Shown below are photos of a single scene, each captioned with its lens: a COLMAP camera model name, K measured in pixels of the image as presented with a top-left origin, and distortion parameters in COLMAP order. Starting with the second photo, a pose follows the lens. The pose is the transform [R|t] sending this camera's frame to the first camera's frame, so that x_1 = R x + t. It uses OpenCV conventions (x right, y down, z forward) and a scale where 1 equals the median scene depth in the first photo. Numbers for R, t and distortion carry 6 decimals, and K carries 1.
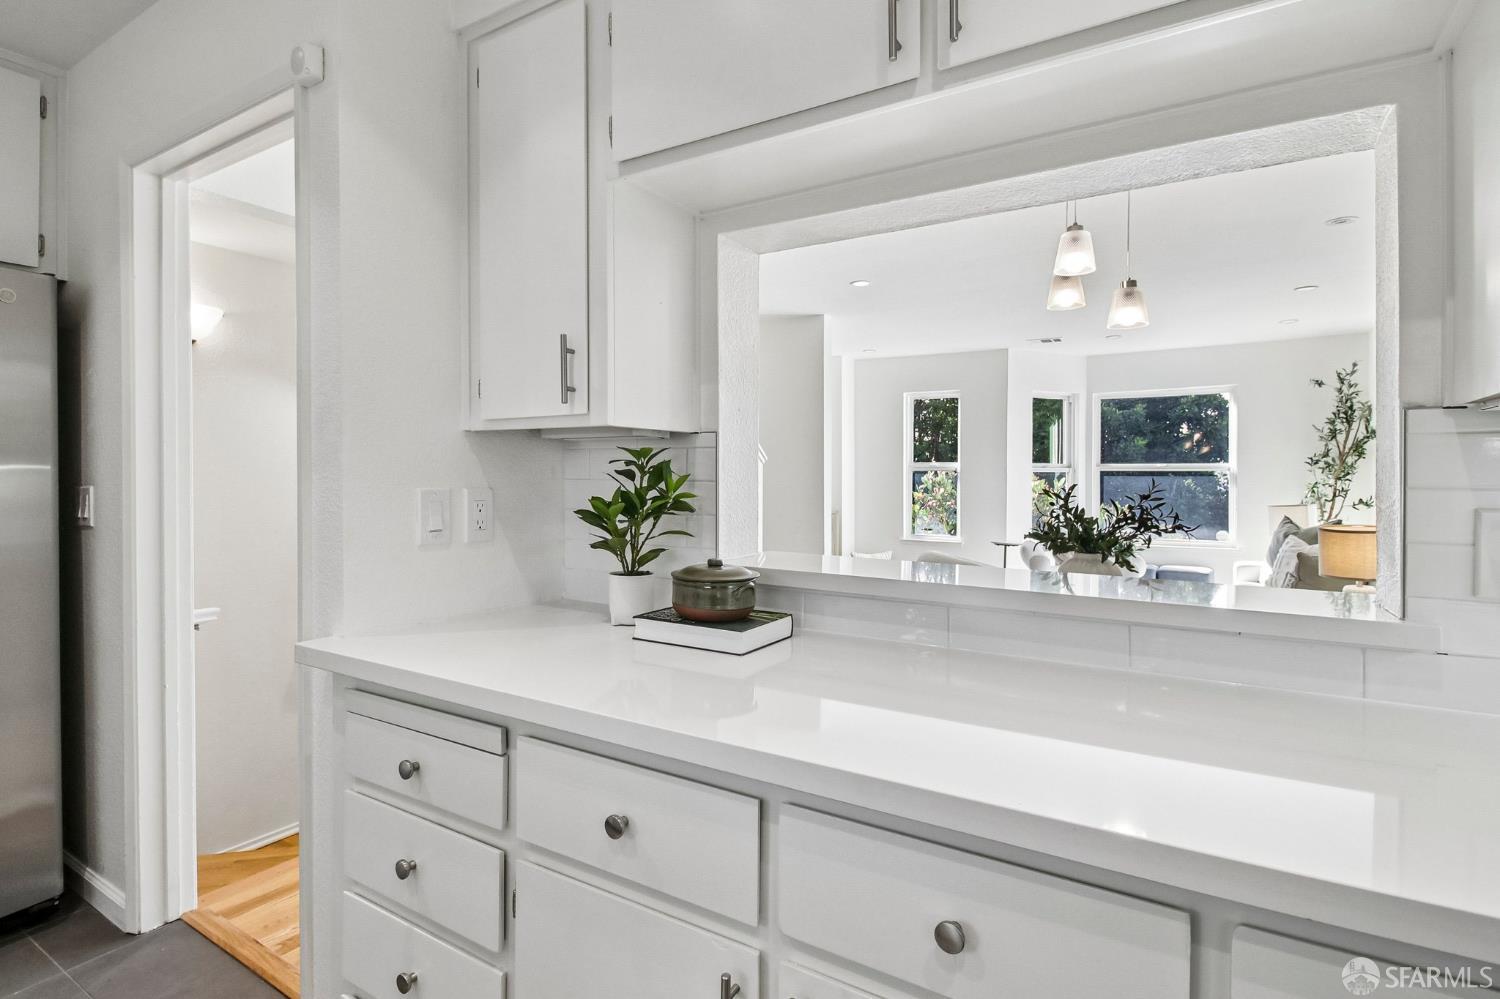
lens RADIAL K [[747.6, 0, 755.6], [0, 747.6, 477.7], [0, 0, 1]] dist [0.001142, -0.008729]
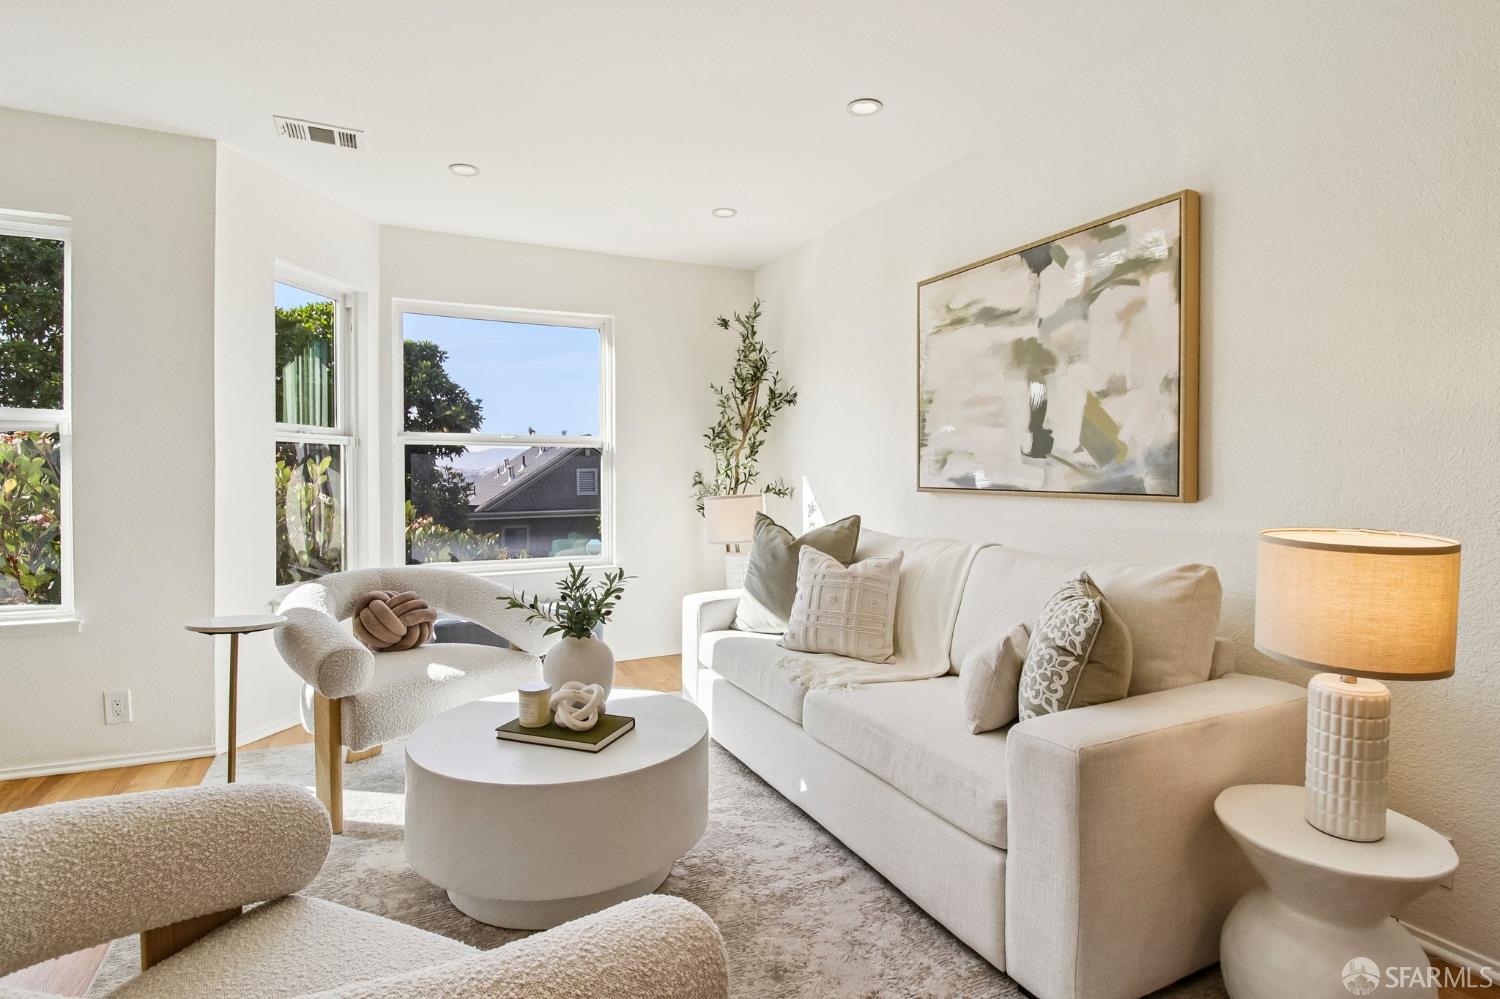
lens RADIAL K [[747.6, 0, 738.4], [0, 747.6, 476.9], [0, 0, 1]] dist [0.001142, -0.008729]
pose [[0.543569, -0.004849, 0.839350, 0.141420], [0.005807, 0.999981, 0.002016, 0.014753], [-0.839344, 0.003778, 0.543587, 0.512752]]
